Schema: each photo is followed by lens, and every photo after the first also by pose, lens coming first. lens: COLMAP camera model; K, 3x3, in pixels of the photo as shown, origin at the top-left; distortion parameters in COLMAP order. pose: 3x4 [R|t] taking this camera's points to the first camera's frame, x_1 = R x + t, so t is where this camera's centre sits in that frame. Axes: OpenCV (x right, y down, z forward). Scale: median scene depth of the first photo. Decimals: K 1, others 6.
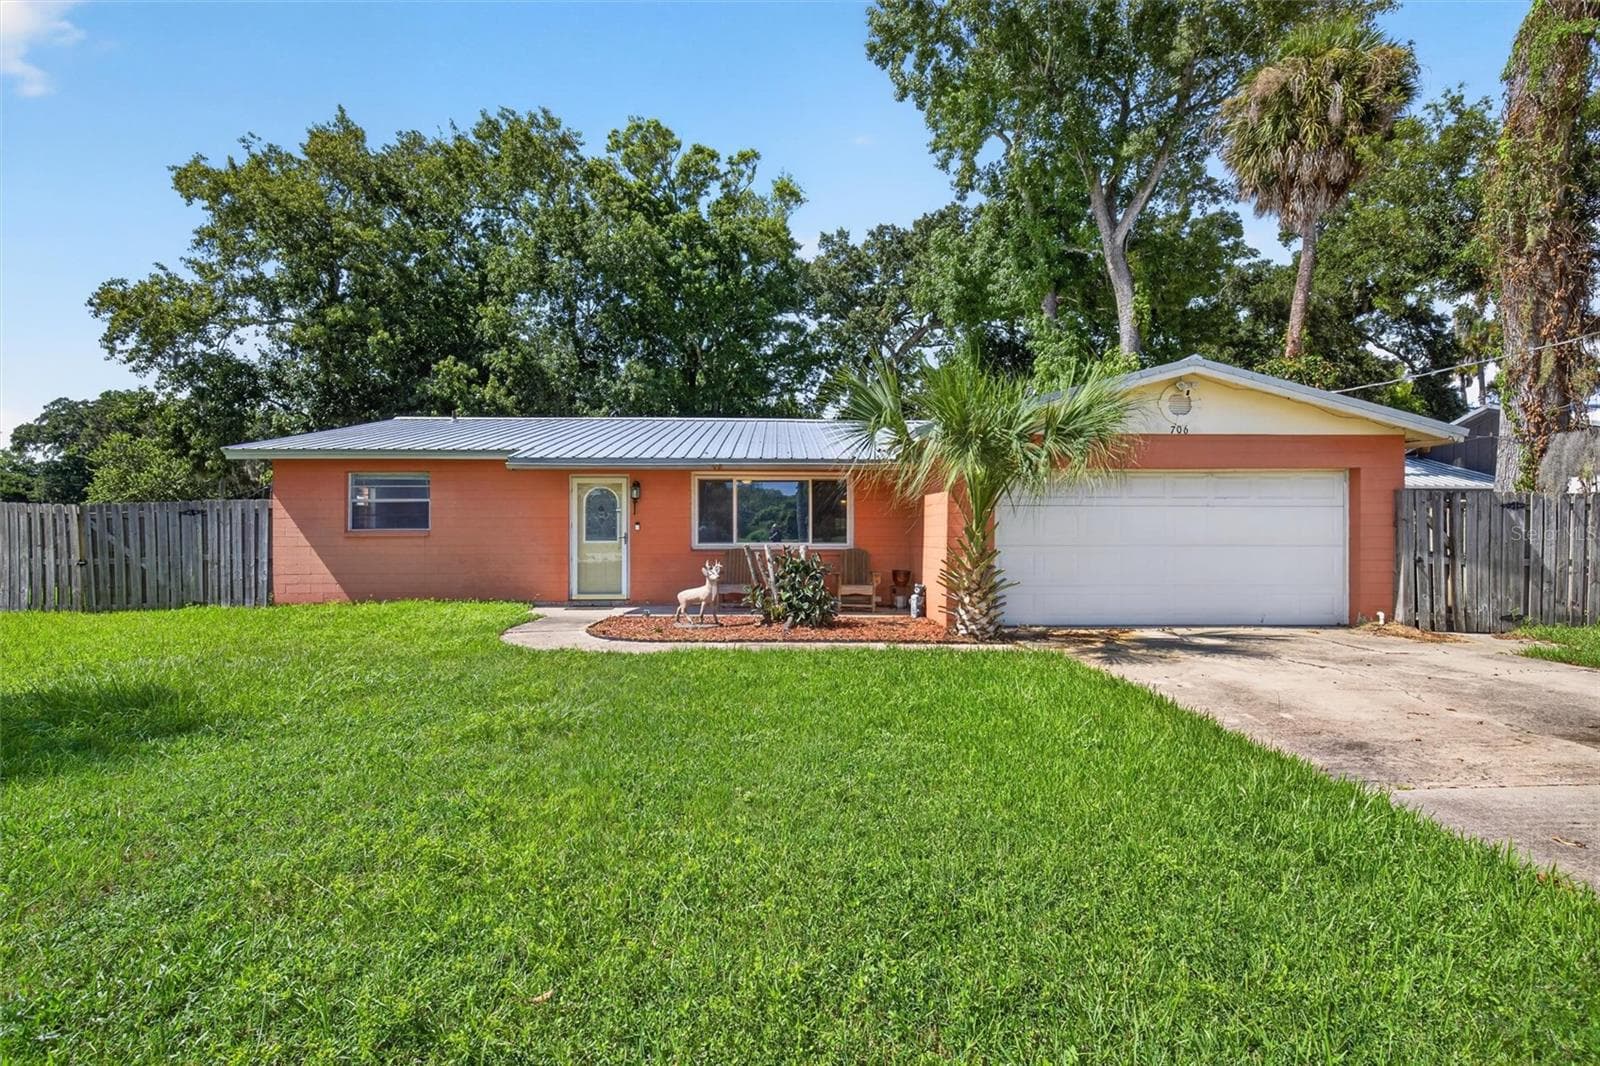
lens RADIAL K [[718.0, 0, 804.7], [0, 718.0, 532.8], [0, 0, 1]] dist [-0.000929, -0.000048]
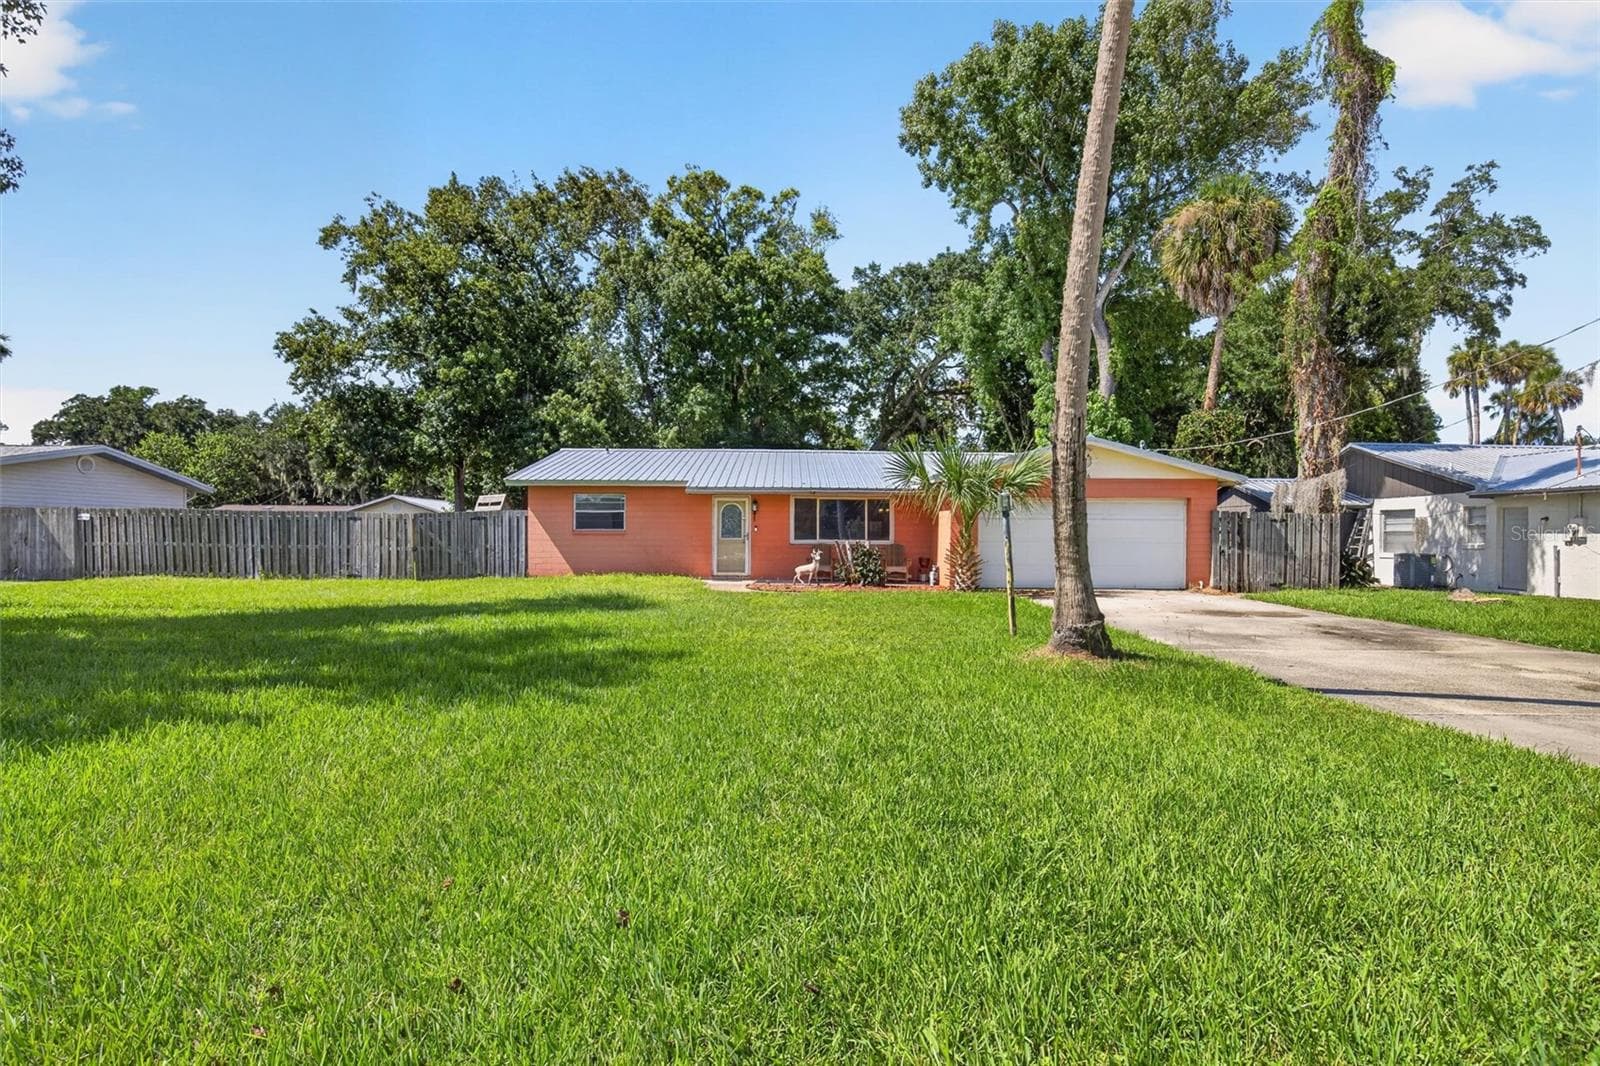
lens RADIAL K [[802.2, 0, 805.8], [0, 802.2, 534.7], [0, 0, 1]] dist [-0.021389, 0.032345]
pose [[0.999862, 0.006172, -0.015441, -0.097919], [-0.006167, 0.999981, 0.000406, 0.002278], [0.015443, -0.000311, 0.999881, -0.756127]]
